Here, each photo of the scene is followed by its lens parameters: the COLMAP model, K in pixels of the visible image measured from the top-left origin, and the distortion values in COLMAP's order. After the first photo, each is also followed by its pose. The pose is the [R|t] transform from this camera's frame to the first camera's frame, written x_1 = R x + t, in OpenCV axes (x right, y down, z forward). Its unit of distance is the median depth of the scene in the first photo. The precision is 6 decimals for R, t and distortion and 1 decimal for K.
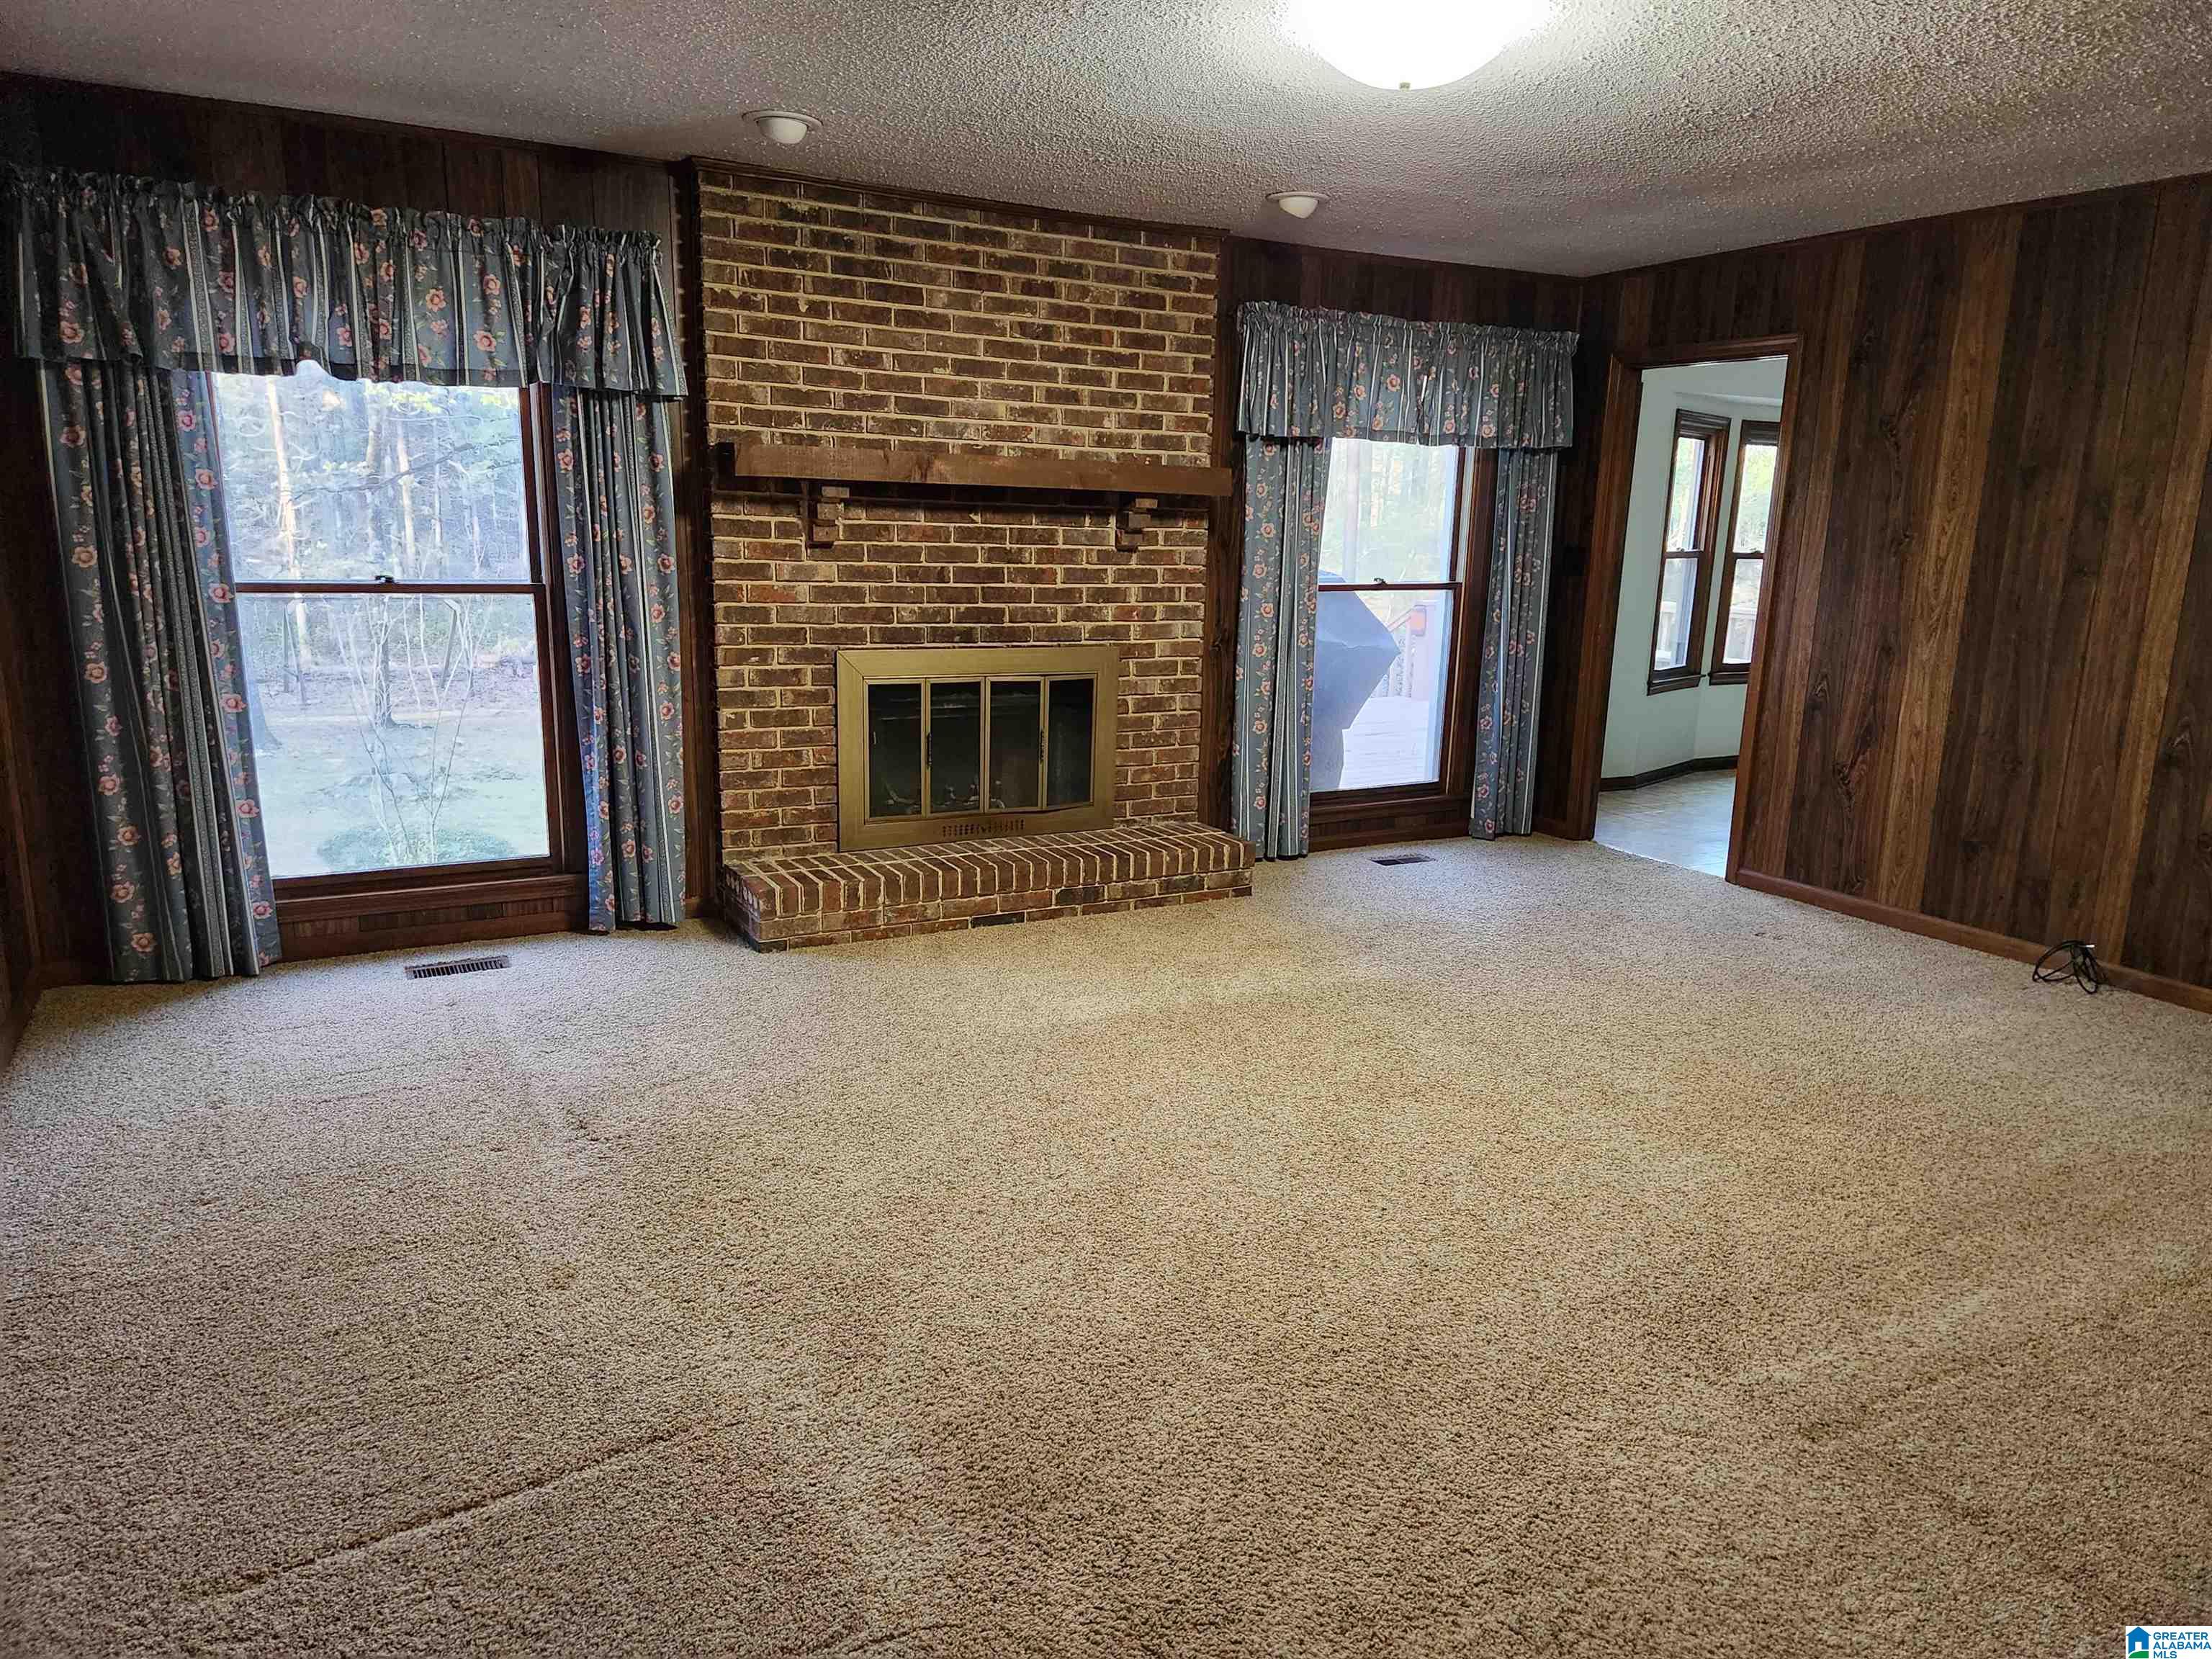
lens RADIAL K [[1416.8, 0, 1103.4], [0, 1416.8, 817.8], [0, 0, 1]] dist [0.078422, -0.072292]
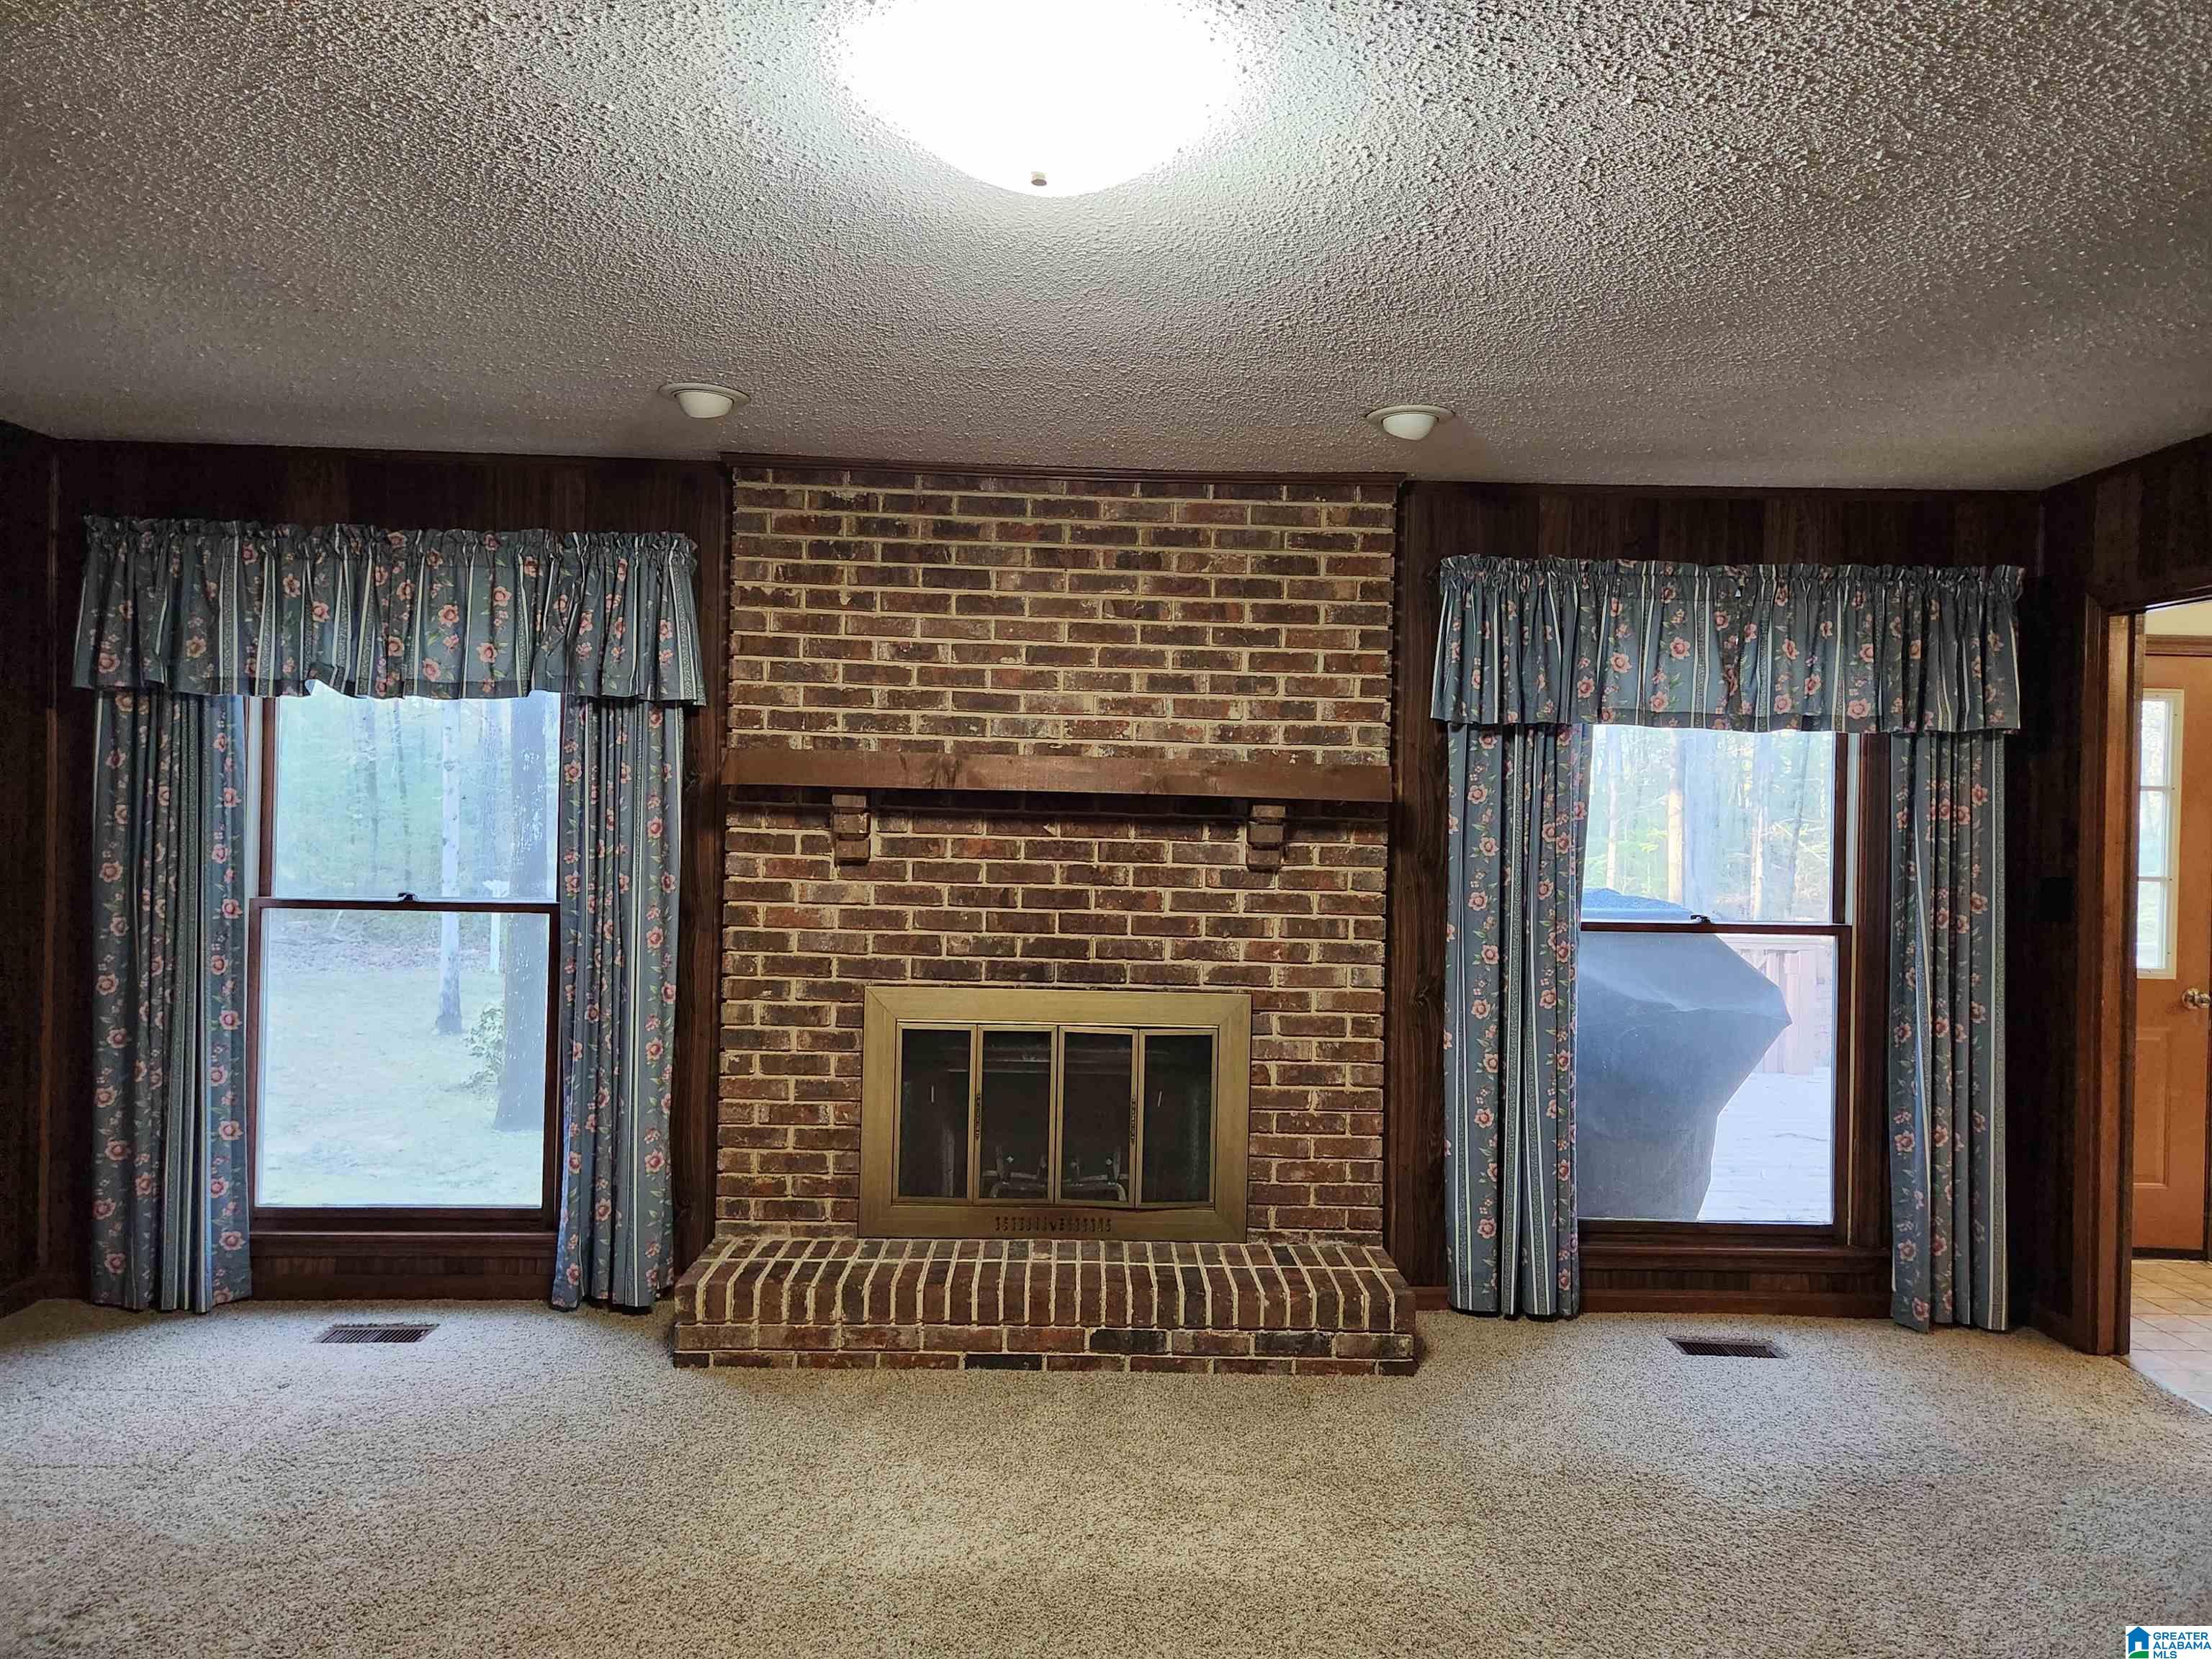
lens RADIAL K [[1416.8, 0, 1103.4], [0, 1416.8, 817.8], [0, 0, 1]] dist [0.078422, -0.072292]
pose [[0.898529, -0.005905, -0.438875, 0.300772], [-0.090569, 0.975896, -0.198557, -0.060908], [0.429468, 0.218158, 0.876336, 0.308439]]
